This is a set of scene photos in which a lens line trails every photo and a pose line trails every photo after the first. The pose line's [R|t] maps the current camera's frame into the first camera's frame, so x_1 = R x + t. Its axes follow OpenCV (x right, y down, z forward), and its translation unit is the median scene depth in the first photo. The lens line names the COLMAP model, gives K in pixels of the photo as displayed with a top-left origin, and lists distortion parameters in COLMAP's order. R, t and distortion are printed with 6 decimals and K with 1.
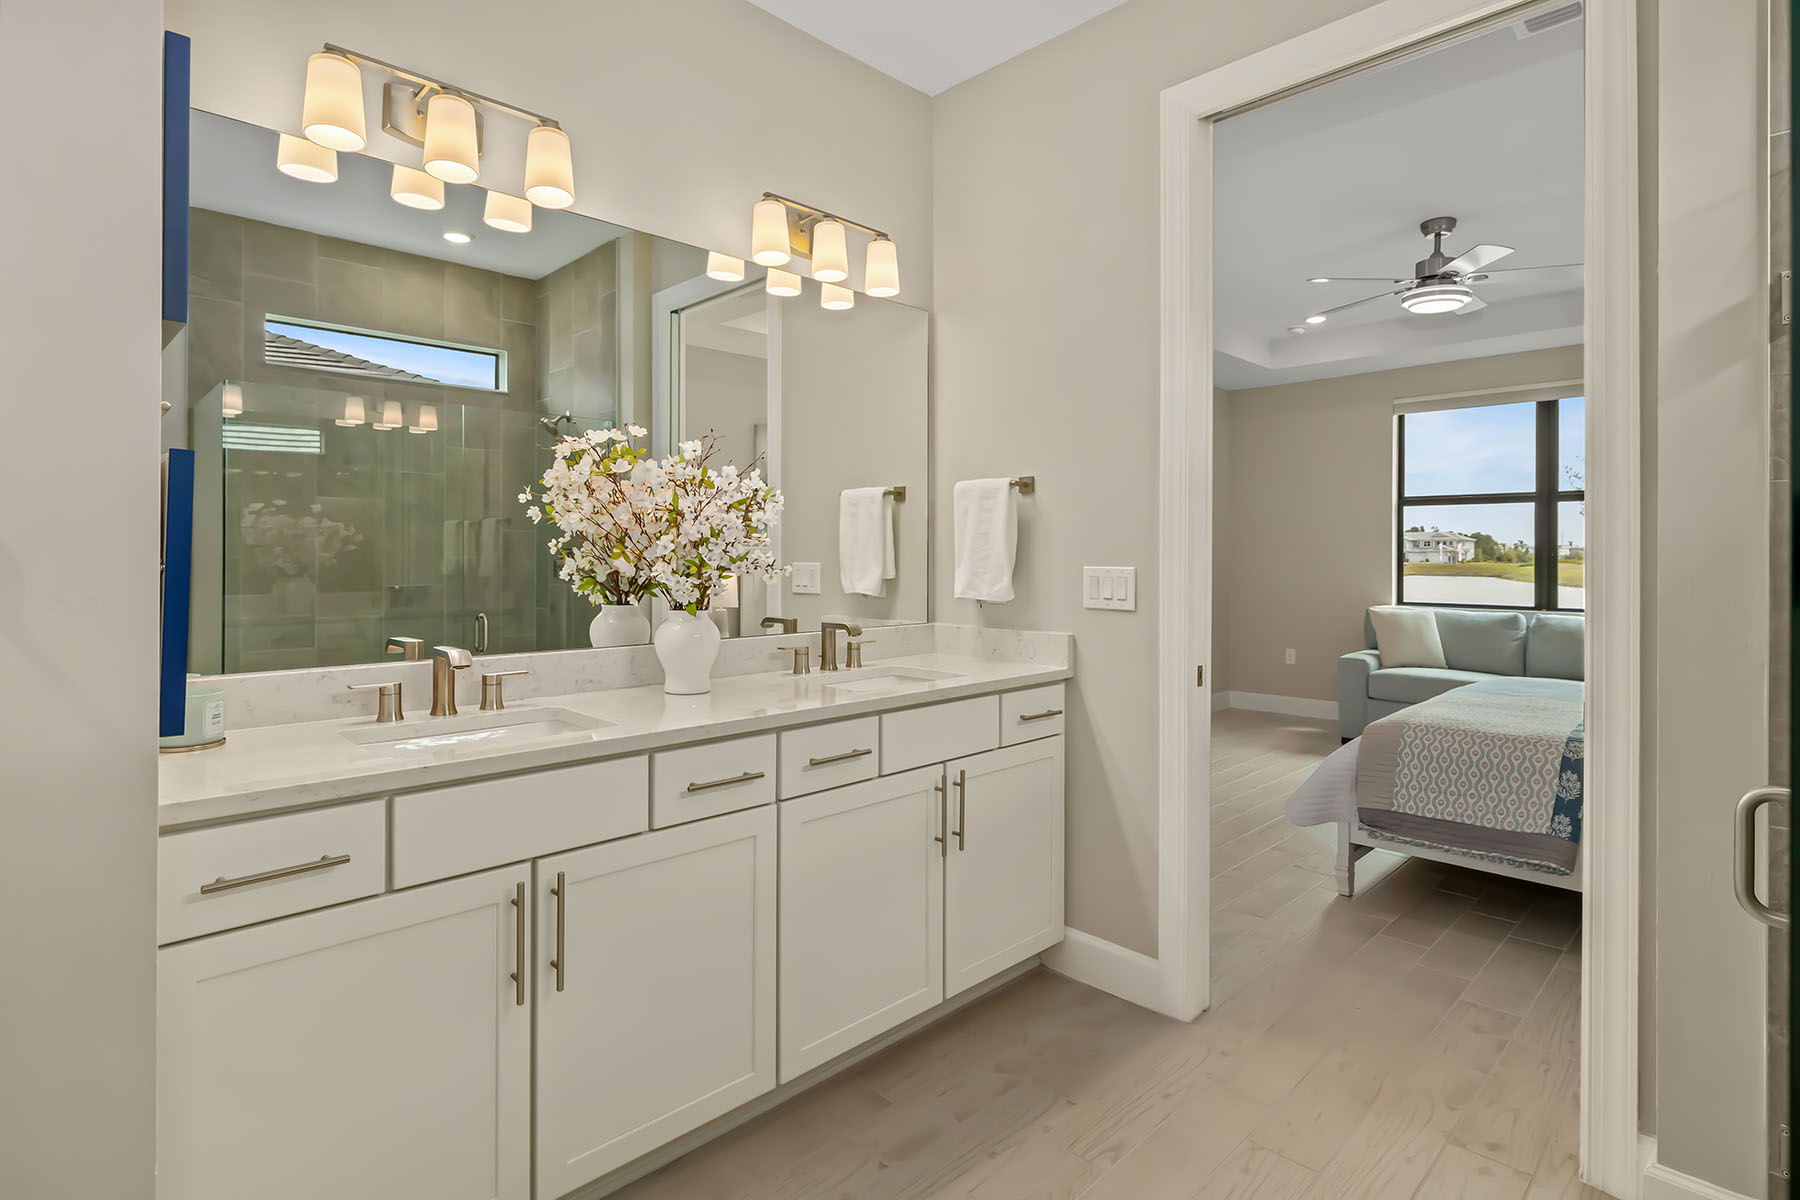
lens RADIAL K [[896.0, 0, 905.0], [0, 896.0, 551.1], [0, 0, 1]] dist [0.003481, -0.001066]
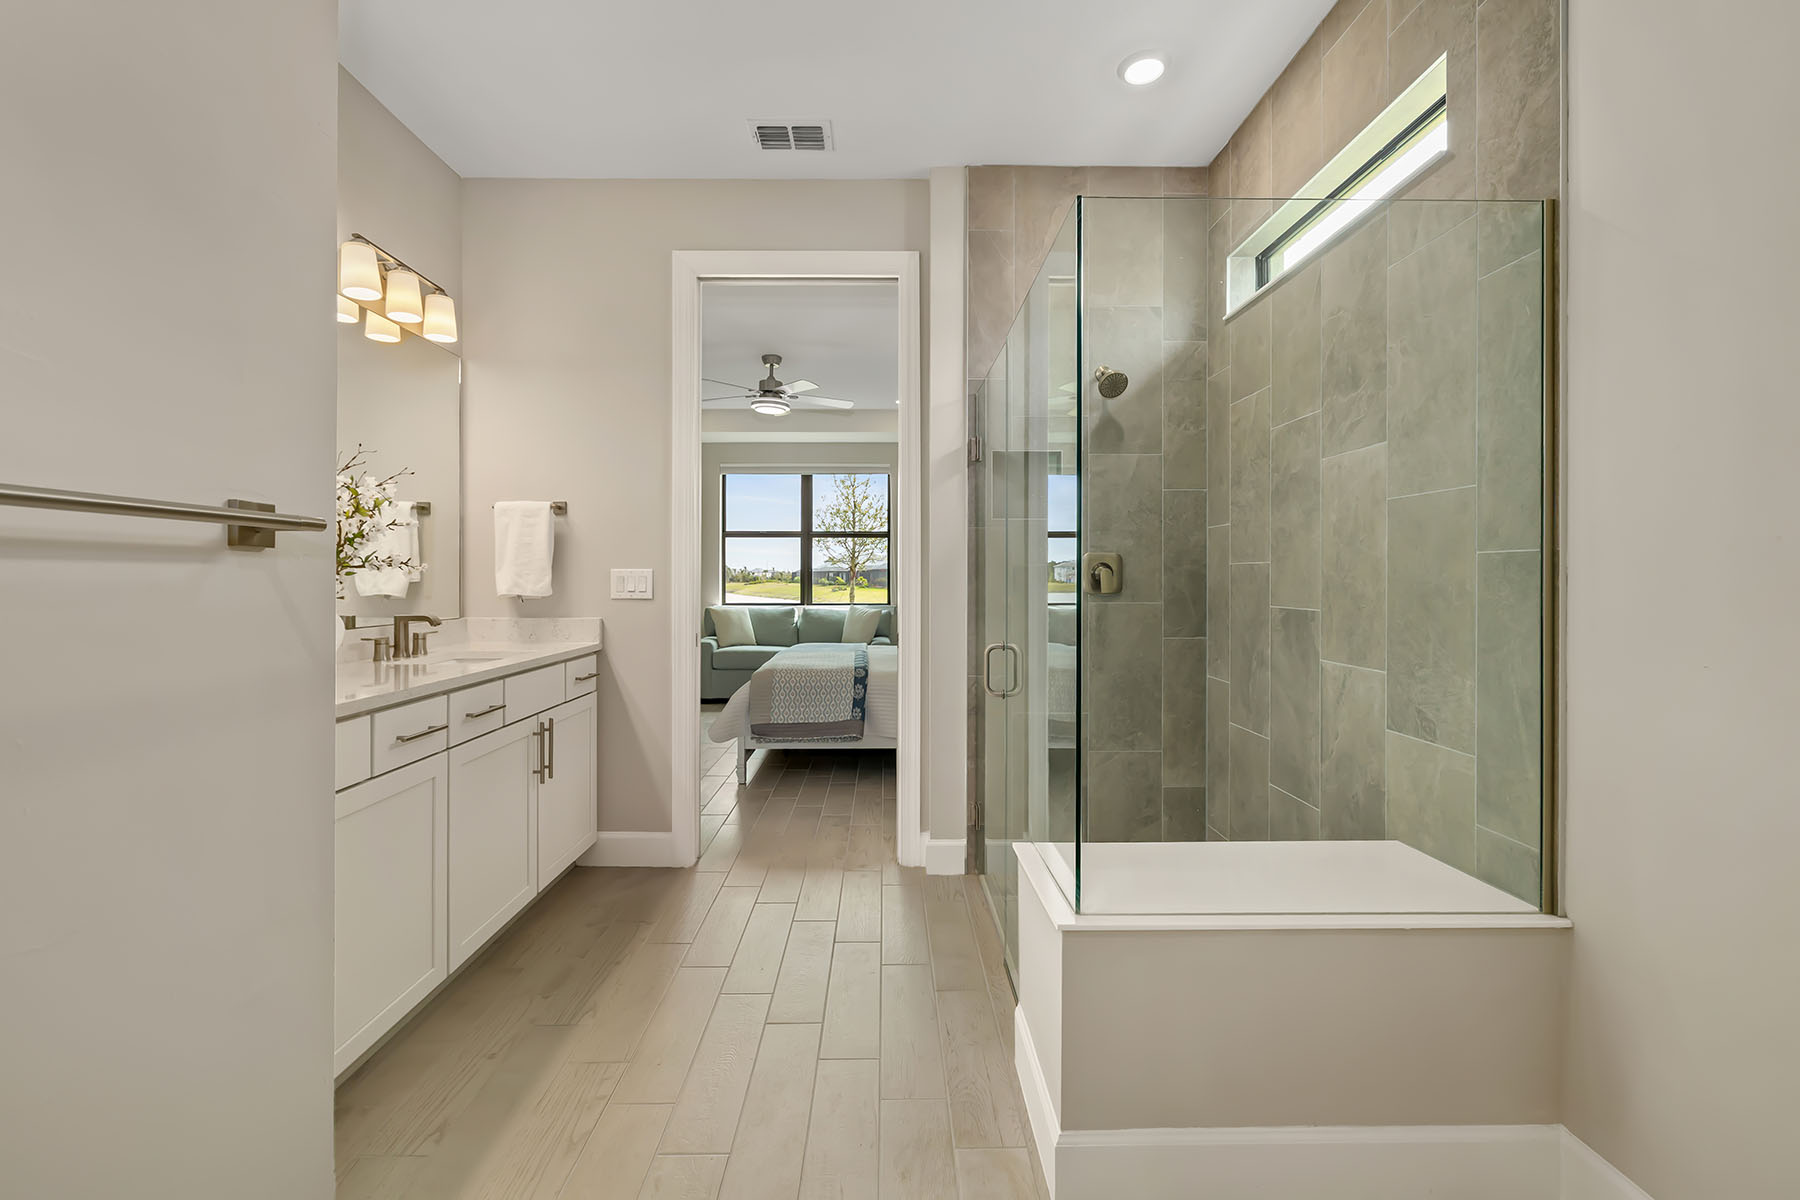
lens RADIAL K [[763.9, 0, 890.7], [0, 763.9, 575.6], [0, 0, 1]] dist [-0.005849, -0.000150]
pose [[0.697278, -0.002316, 0.716797, -0.330000], [0.003283, 0.999995, 0.000038, 0.027340], [-0.716793, 0.002327, 0.697282, -0.129826]]
